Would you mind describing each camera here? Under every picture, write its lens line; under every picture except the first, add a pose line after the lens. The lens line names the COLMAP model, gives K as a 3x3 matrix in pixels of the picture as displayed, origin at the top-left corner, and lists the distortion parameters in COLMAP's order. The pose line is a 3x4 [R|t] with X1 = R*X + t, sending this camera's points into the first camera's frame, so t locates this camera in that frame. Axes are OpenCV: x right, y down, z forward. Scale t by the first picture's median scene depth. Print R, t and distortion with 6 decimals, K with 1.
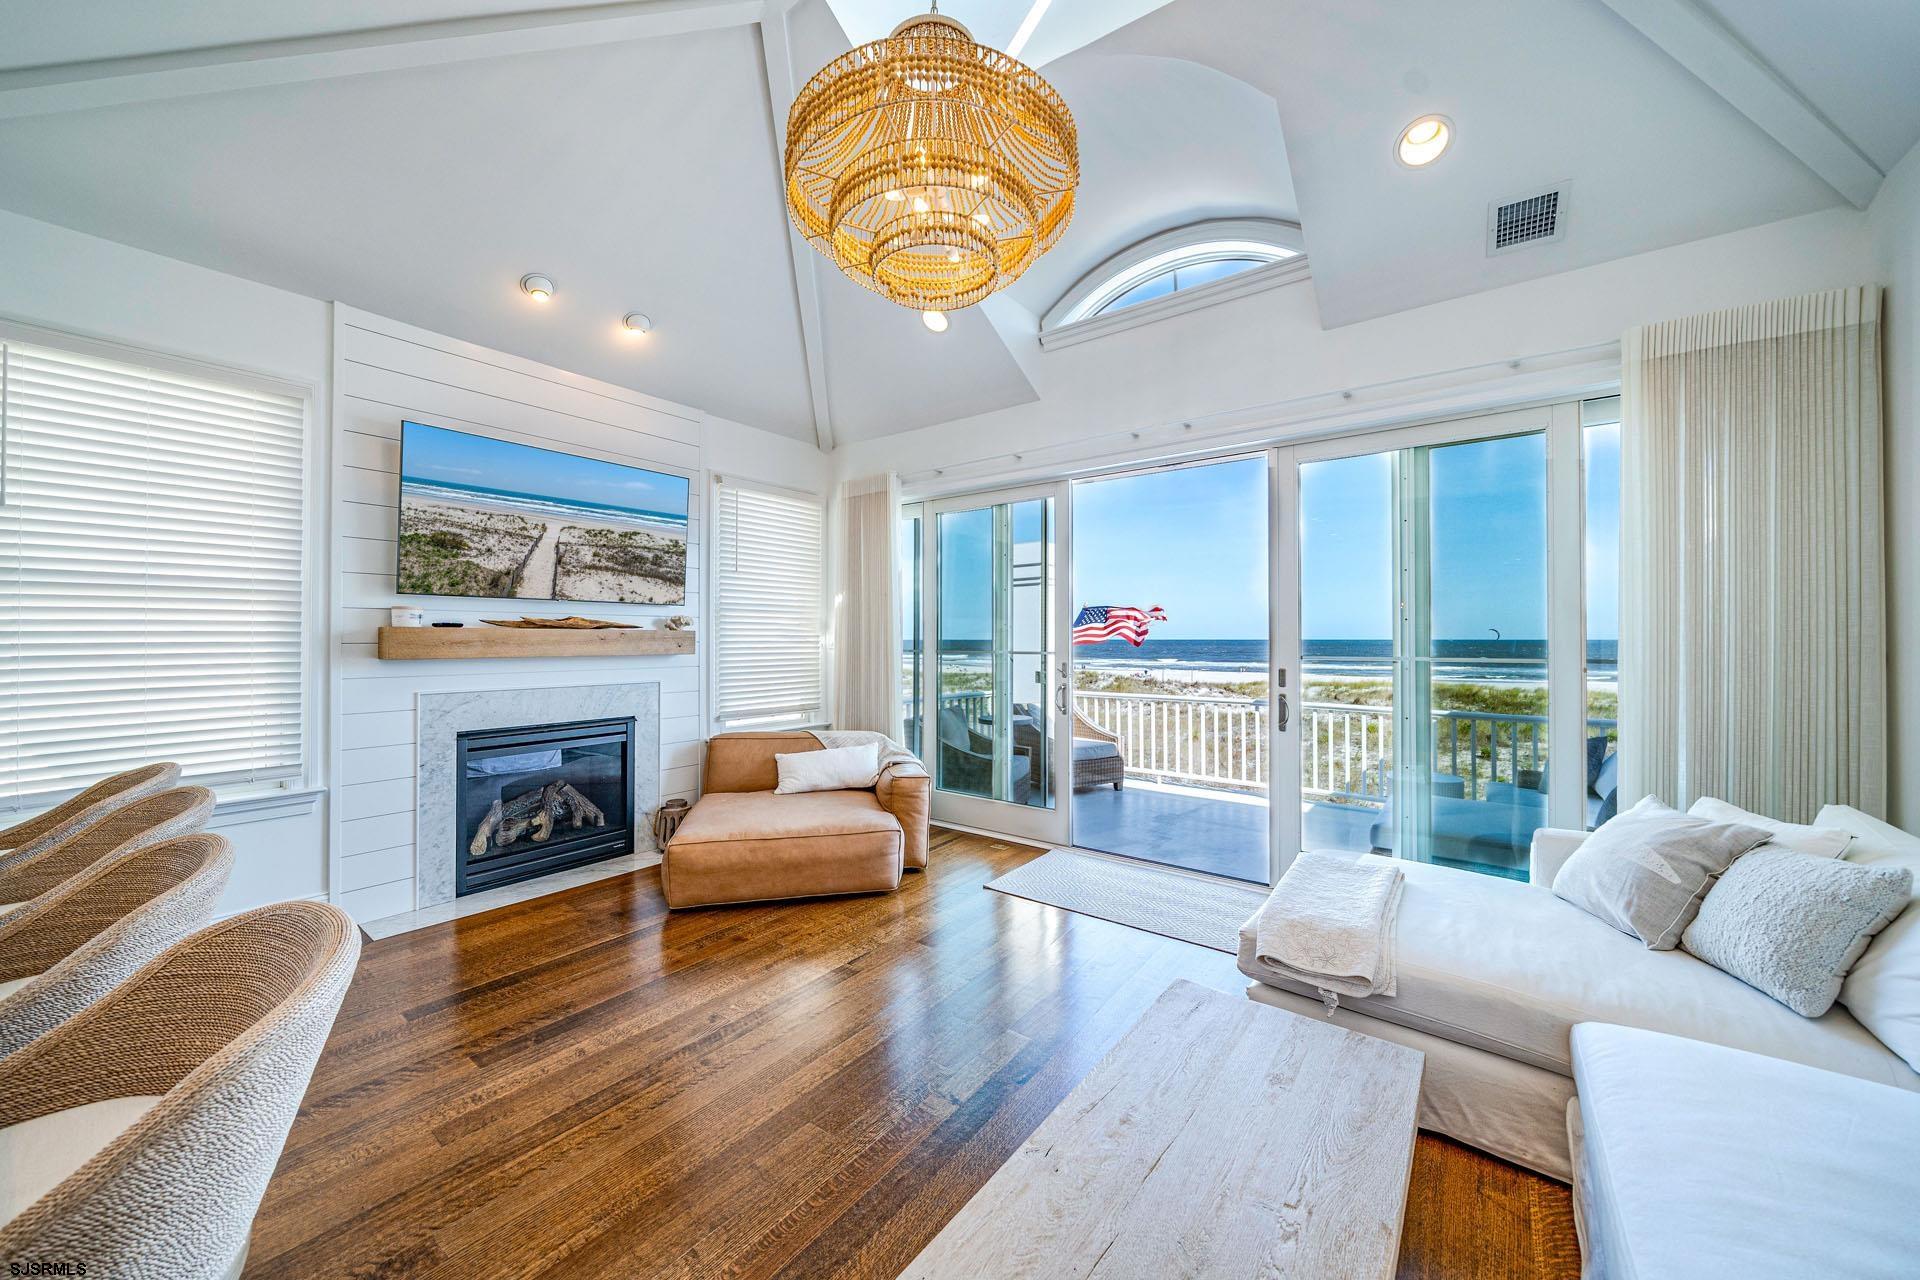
lens RADIAL K [[659.3, 0, 992.3], [0, 659.3, 636.7], [0, 0, 1]] dist [0.000072, -0.000088]
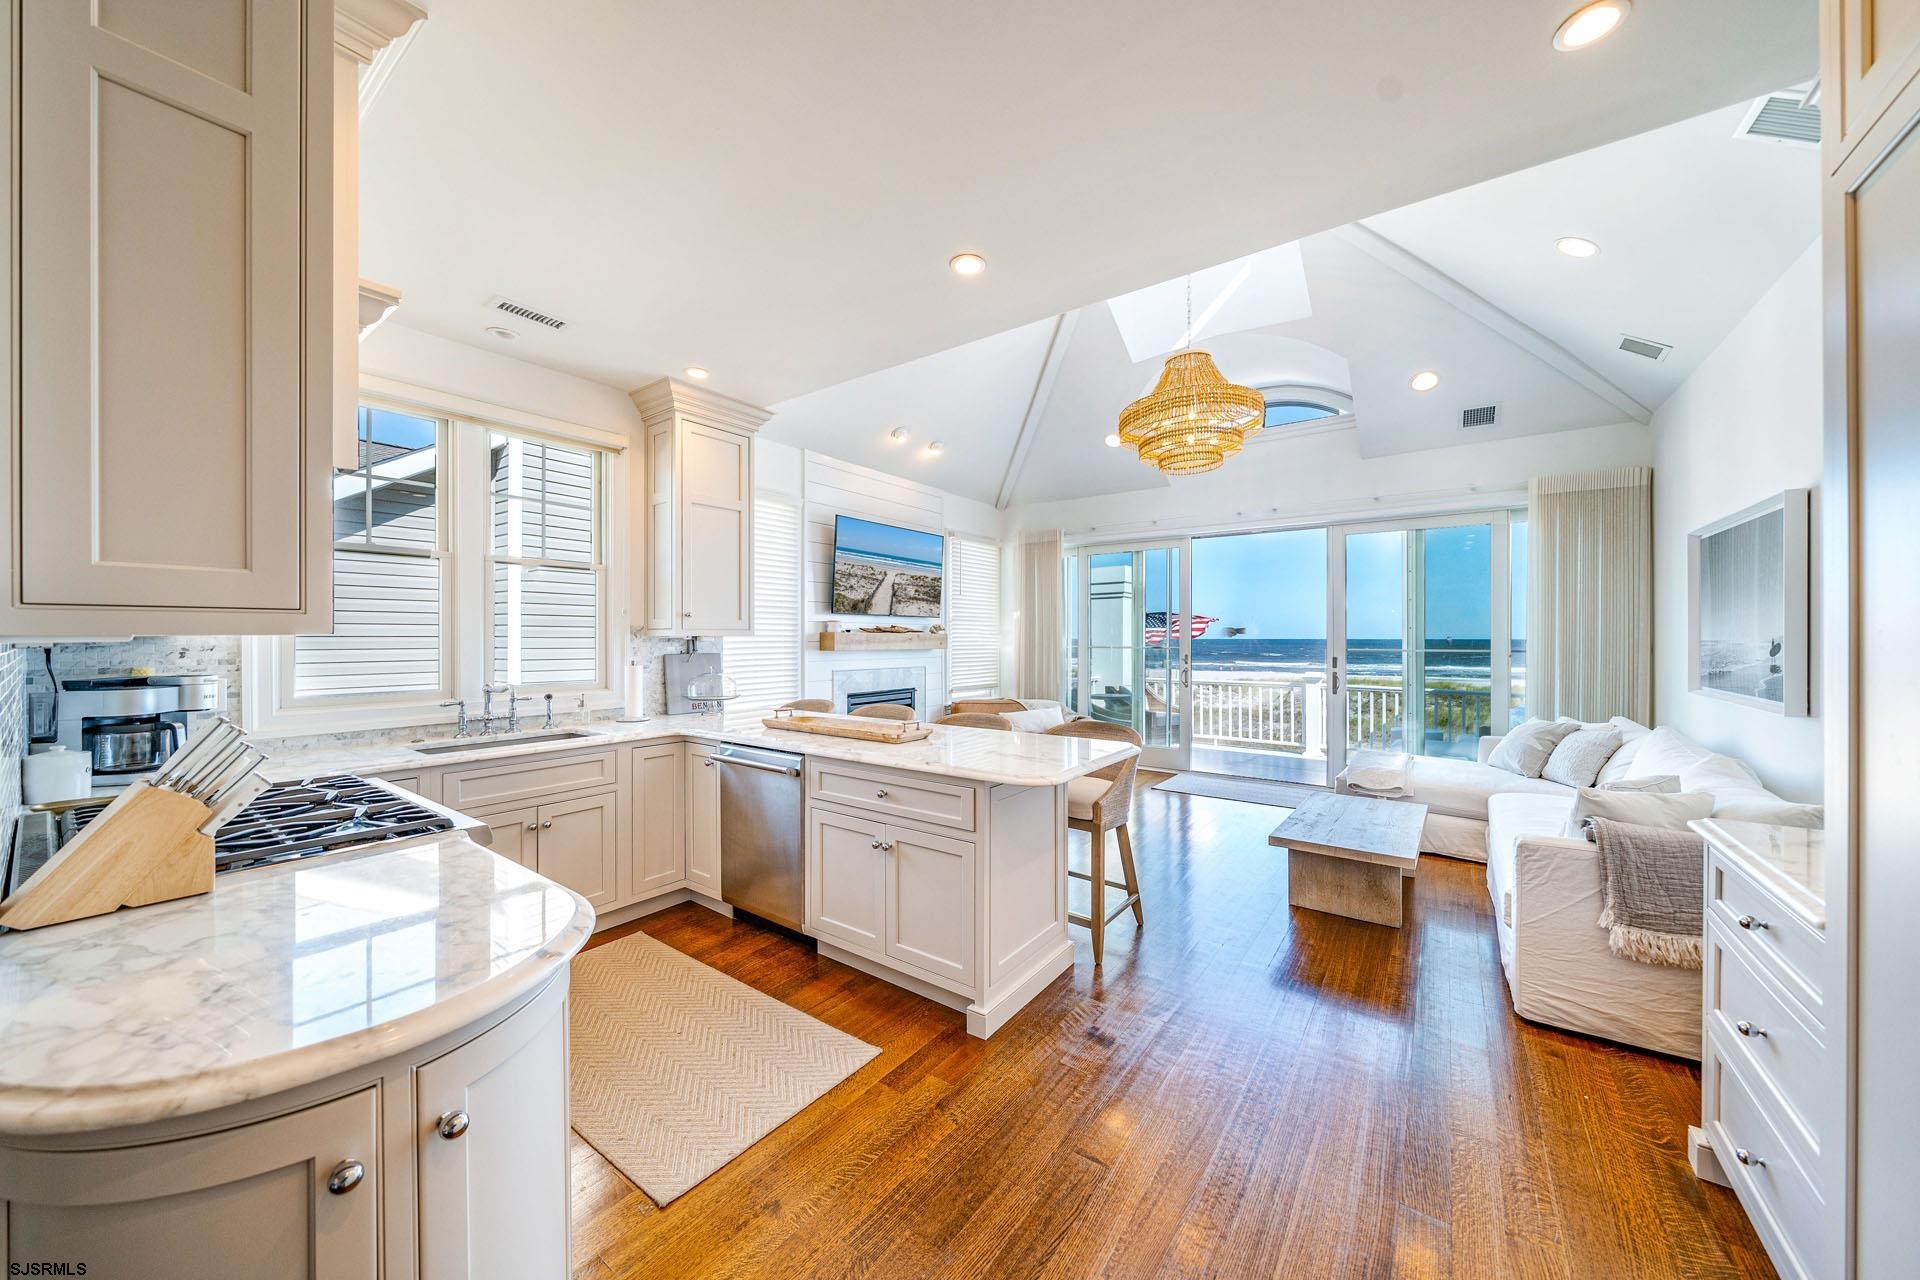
lens RADIAL K [[659.3, 0, 958.9], [0, 659.3, 642.0], [0, 0, 1]] dist [0.000072, -0.000088]
pose [[0.999931, 0.000410, -0.011734, -0.515469], [-0.000322, 0.999972, 0.007518, -0.002169], [0.011736, -0.007514, 0.999903, -0.714995]]
